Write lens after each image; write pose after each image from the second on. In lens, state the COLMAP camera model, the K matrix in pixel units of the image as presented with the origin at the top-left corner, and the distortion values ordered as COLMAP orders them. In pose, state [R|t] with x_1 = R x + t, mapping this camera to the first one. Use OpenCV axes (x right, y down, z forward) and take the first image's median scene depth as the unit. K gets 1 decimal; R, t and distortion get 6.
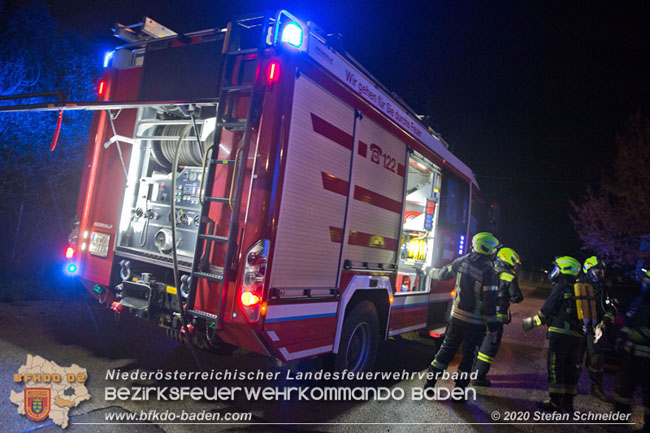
lens RADIAL K [[466.7, 0, 290.8], [0, 466.7, 215.9], [0, 0, 1]] dist [-0.063100, 0.002607]
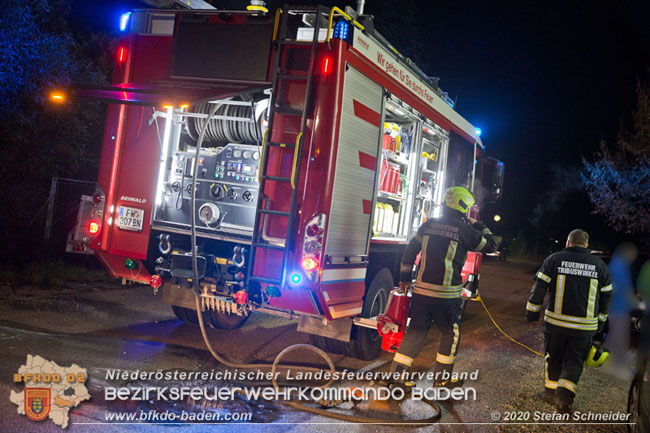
lens RADIAL K [[661.9, 0, 325.0], [0, 661.9, 216.5], [0, 0, 1]] dist [0.070055, -0.000446]
pose [[0.984631, -0.014483, 0.174044, -0.263915], [0.001106, 0.997053, 0.076712, -0.054620], [-0.174642, -0.075340, 0.981745, -0.493420]]
